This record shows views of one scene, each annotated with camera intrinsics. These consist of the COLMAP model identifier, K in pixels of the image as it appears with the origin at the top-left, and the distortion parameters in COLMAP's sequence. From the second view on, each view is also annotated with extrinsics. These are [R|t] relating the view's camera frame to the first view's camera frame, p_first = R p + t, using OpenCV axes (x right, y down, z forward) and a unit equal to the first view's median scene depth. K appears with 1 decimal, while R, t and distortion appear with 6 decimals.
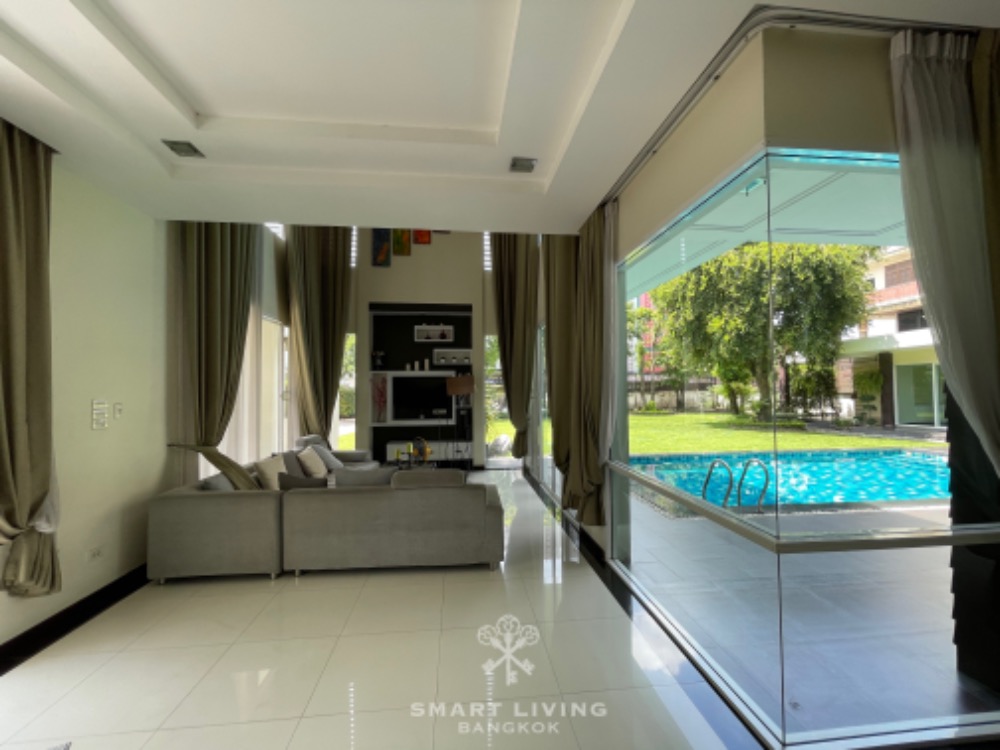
lens RADIAL K [[405.1, 0, 500.3], [0, 405.1, 376.2], [0, 0, 1]] dist [-0.000952, 0.000618]
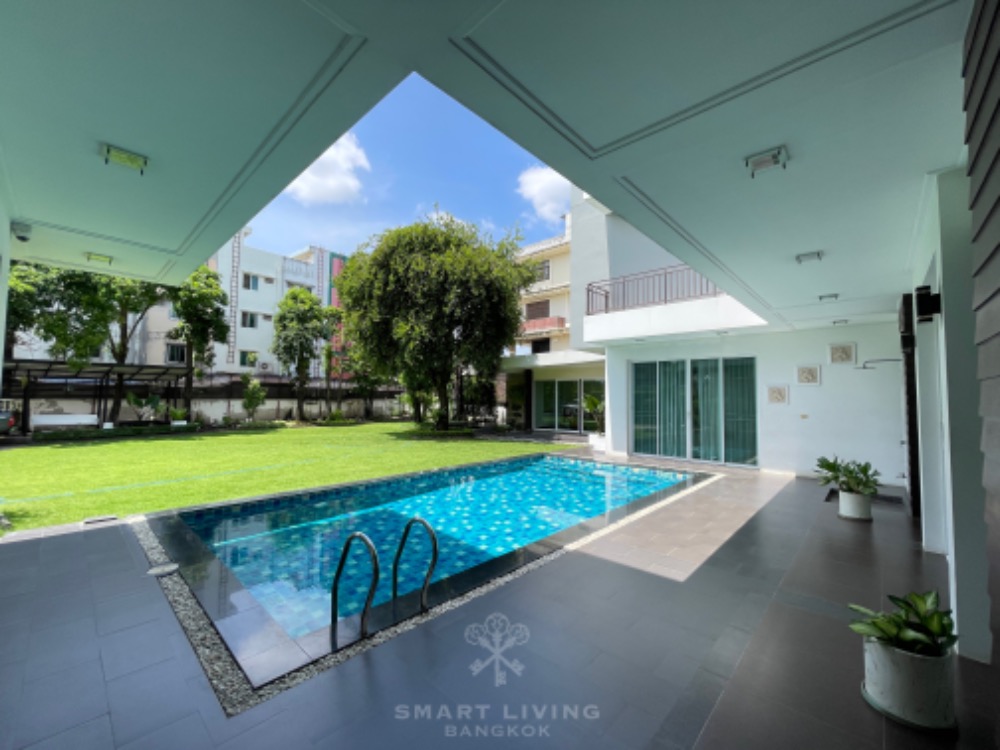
lens RADIAL K [[405.1, 0, 500.3], [0, 405.1, 376.2], [0, 0, 1]] dist [-0.000952, 0.000618]
pose [[0.755278, 0.045739, 0.653807, 0.090917], [-0.033761, 0.998953, -0.030884, 0.002297], [-0.654535, 0.001253, 0.756031, 0.133608]]
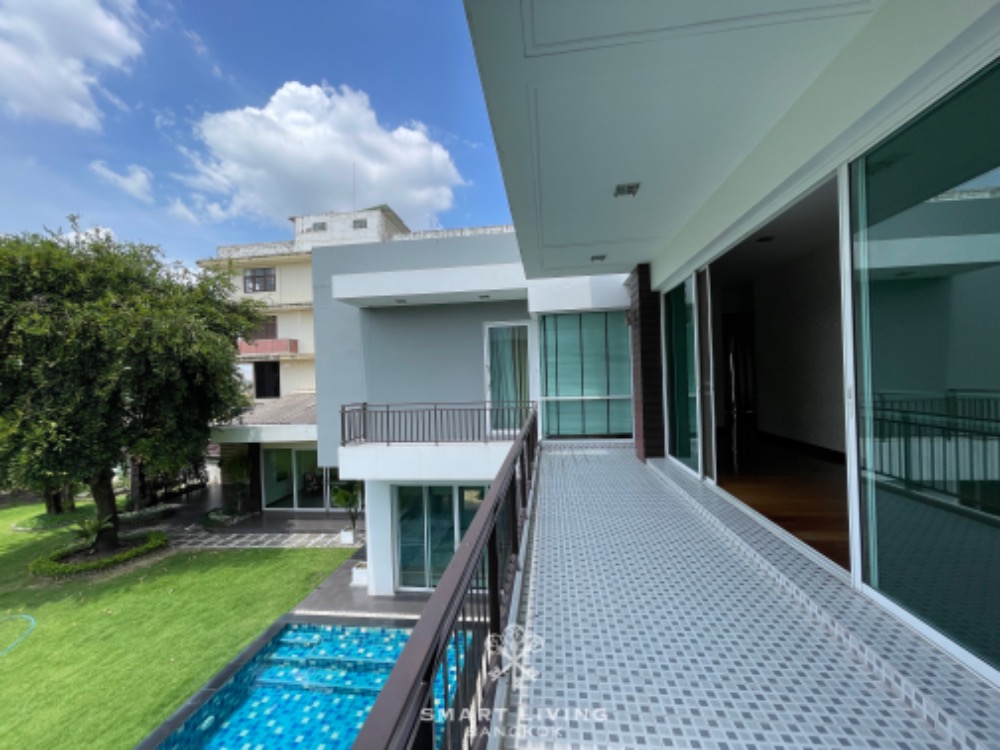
lens RADIAL K [[405.1, 0, 500.3], [0, 405.1, 376.2], [0, 0, 1]] dist [-0.000952, 0.000618]
pose [[0.230272, 0.002556, 0.973123, 0.151648], [0.003986, 0.999986, -0.003569, -0.191222], [-0.973118, 0.004700, 0.230259, 0.209269]]
